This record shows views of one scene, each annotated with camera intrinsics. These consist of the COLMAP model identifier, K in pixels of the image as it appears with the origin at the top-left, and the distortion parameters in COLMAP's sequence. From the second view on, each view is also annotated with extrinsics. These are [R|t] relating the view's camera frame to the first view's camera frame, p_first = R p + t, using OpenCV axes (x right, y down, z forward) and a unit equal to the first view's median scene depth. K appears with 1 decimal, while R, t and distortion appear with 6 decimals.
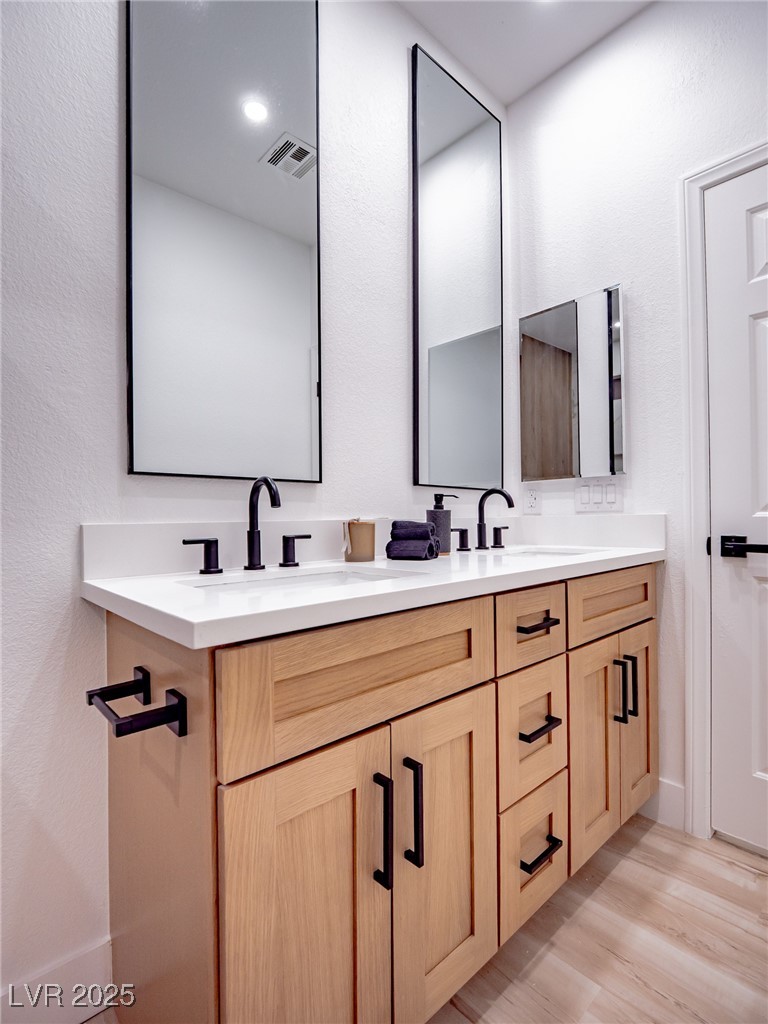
lens RADIAL K [[503.4, 0, 384.0], [0, 503.4, 512.0], [0, 0, 1]] dist [-0.003018, -0.009139]
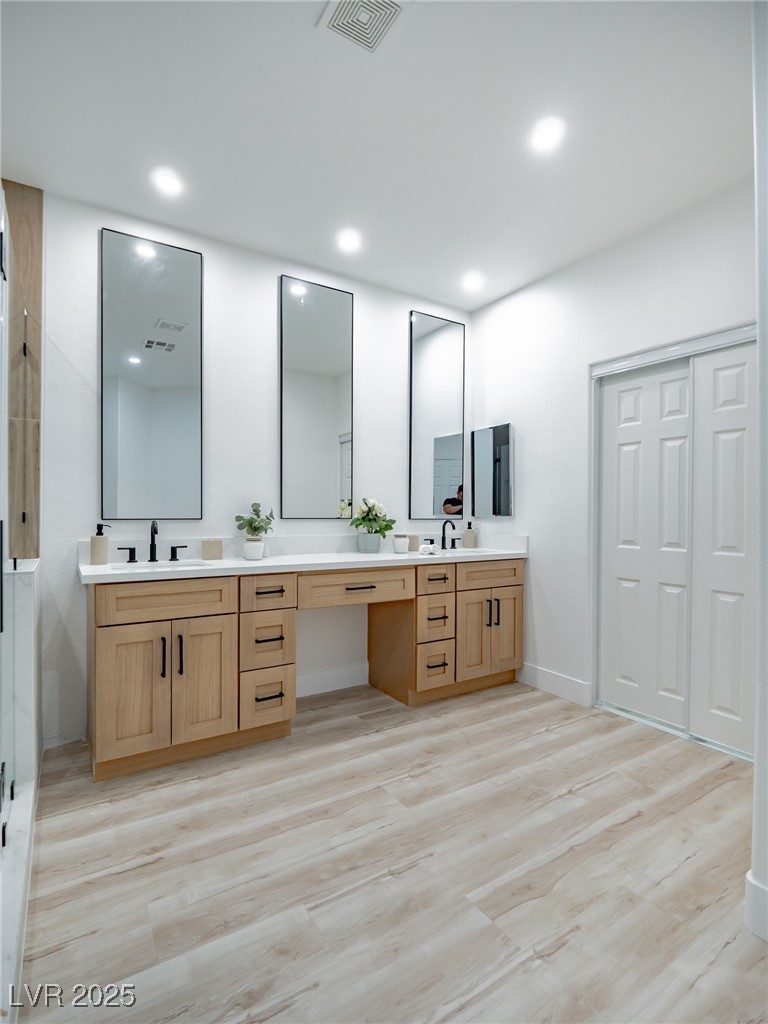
lens RADIAL K [[503.4, 0, 384.0], [0, 503.4, 512.0], [0, 0, 1]] dist [-0.003018, -0.009139]
pose [[0.984166, 0.018056, -0.176327, 0.982401], [-0.017085, 0.999829, 0.007024, -0.120408], [0.176424, -0.003900, 0.984307, -0.881503]]
